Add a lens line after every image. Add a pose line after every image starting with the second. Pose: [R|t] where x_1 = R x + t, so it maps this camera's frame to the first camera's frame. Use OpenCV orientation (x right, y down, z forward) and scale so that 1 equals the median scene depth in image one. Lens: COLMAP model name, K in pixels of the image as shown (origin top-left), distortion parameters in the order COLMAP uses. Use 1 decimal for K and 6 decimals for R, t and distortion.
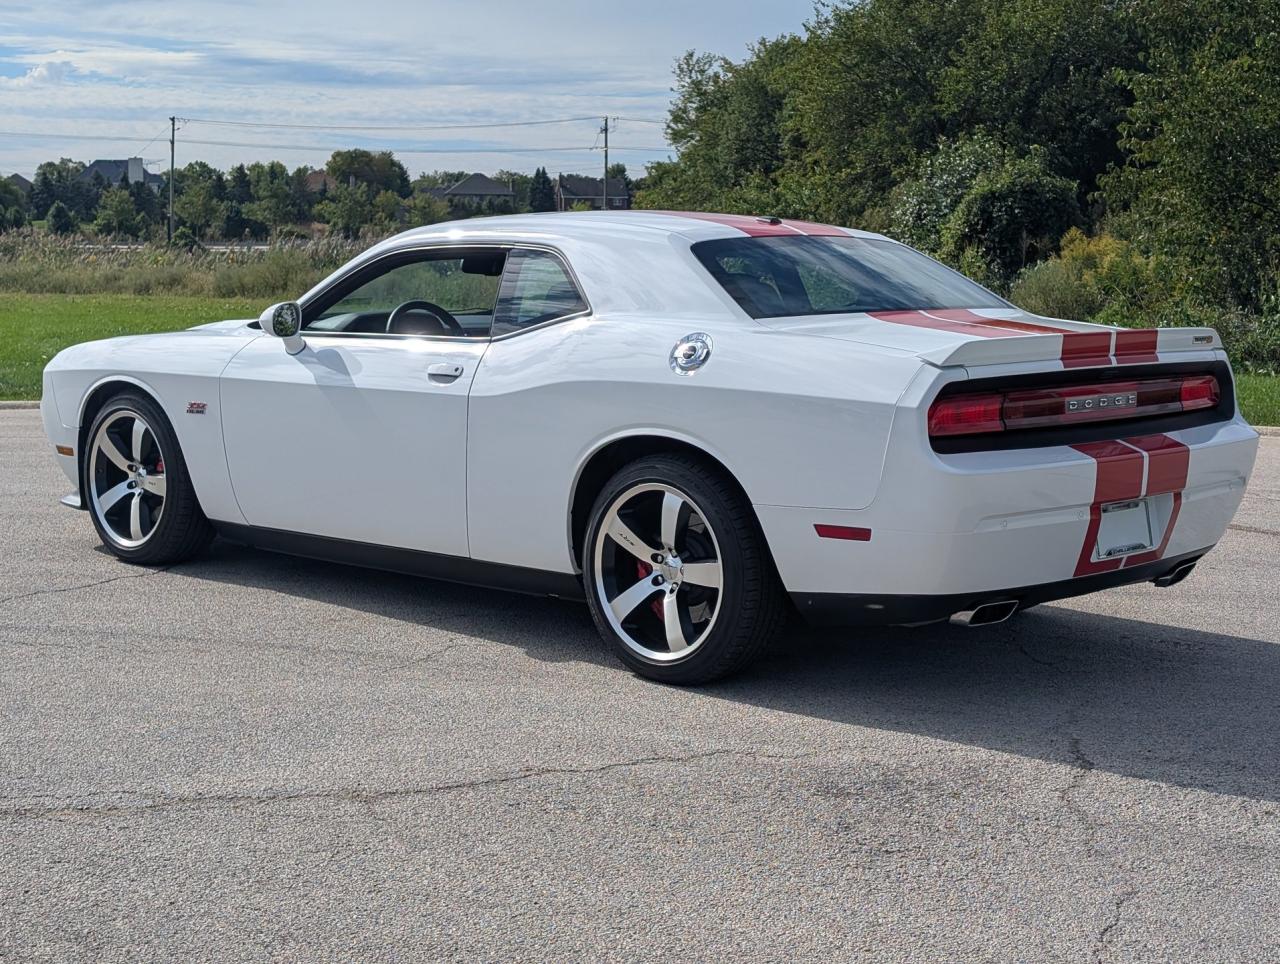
lens RADIAL K [[2054.4, 0, 620.5], [0, 2054.4, 480.4], [0, 0, 1]] dist [0.263804, -1.274635]
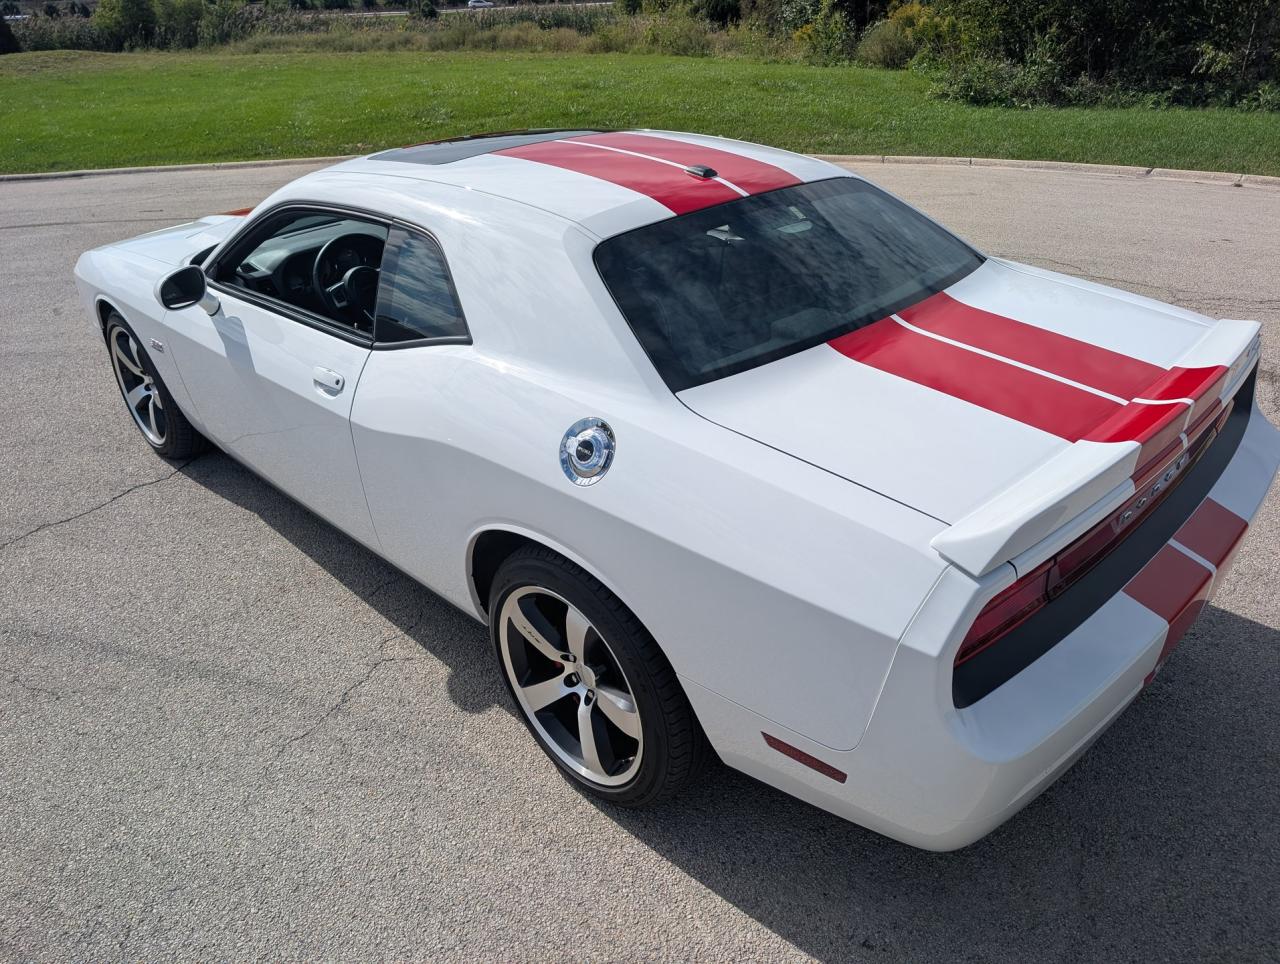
lens RADIAL K [[924.3, 0, 640.0], [0, 924.3, 482.0], [0, 0, 1]] dist [0.007634, -0.007788]
pose [[0.999168, -0.030384, -0.027196, 0.058190], [0.038148, 0.932101, 0.360184, -0.158885], [0.014405, -0.360922, 0.932485, 0.672281]]
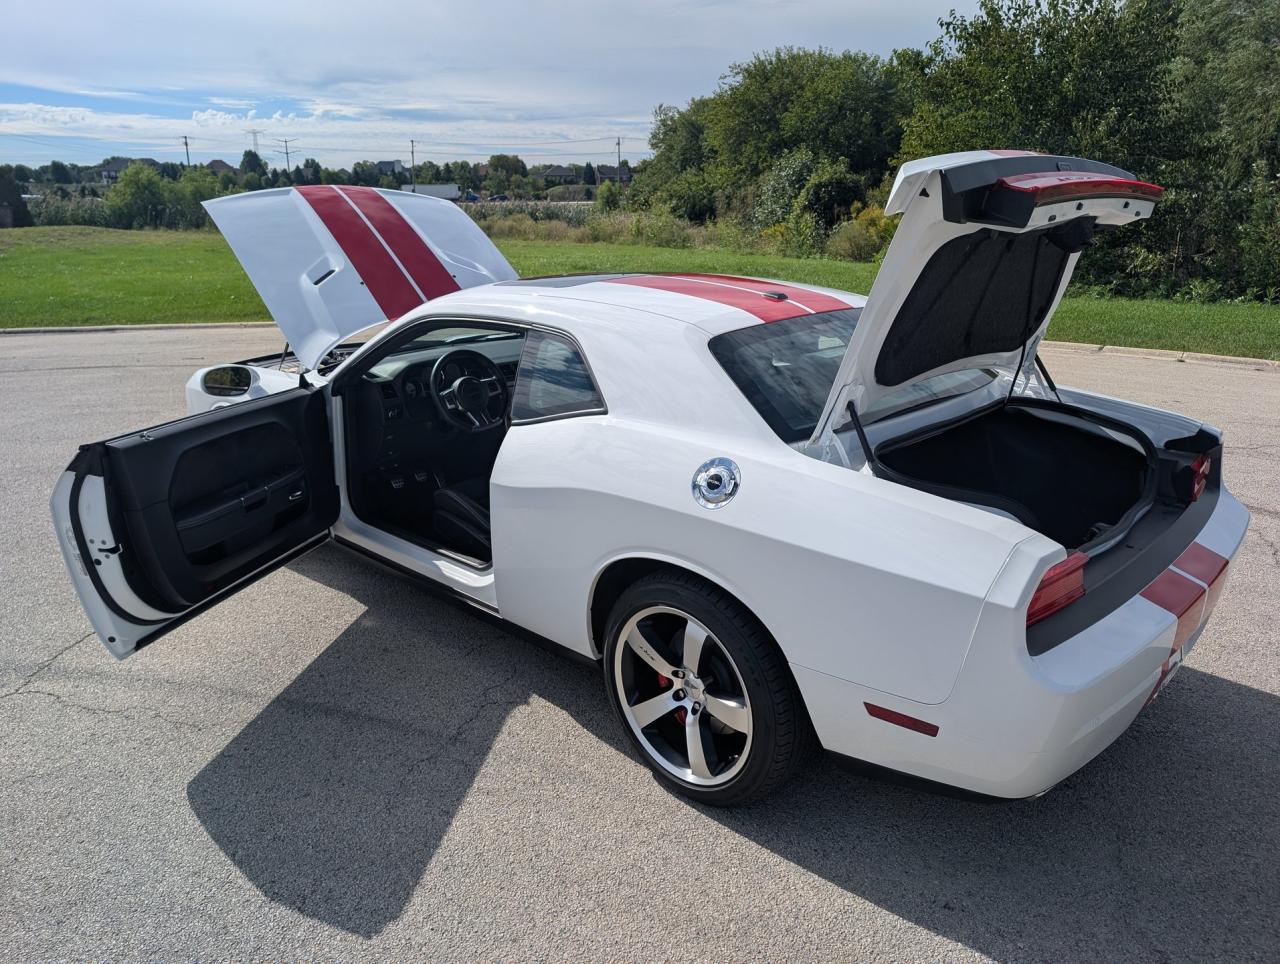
lens RADIAL K [[924.3, 0, 640.0], [0, 924.3, 482.0], [0, 0, 1]] dist [0.007634, -0.007788]
pose [[0.999852, -0.013346, 0.010812, -0.003772], [0.011148, 0.983118, 0.182631, -0.131330], [-0.013067, -0.182484, 0.983122, 0.577381]]
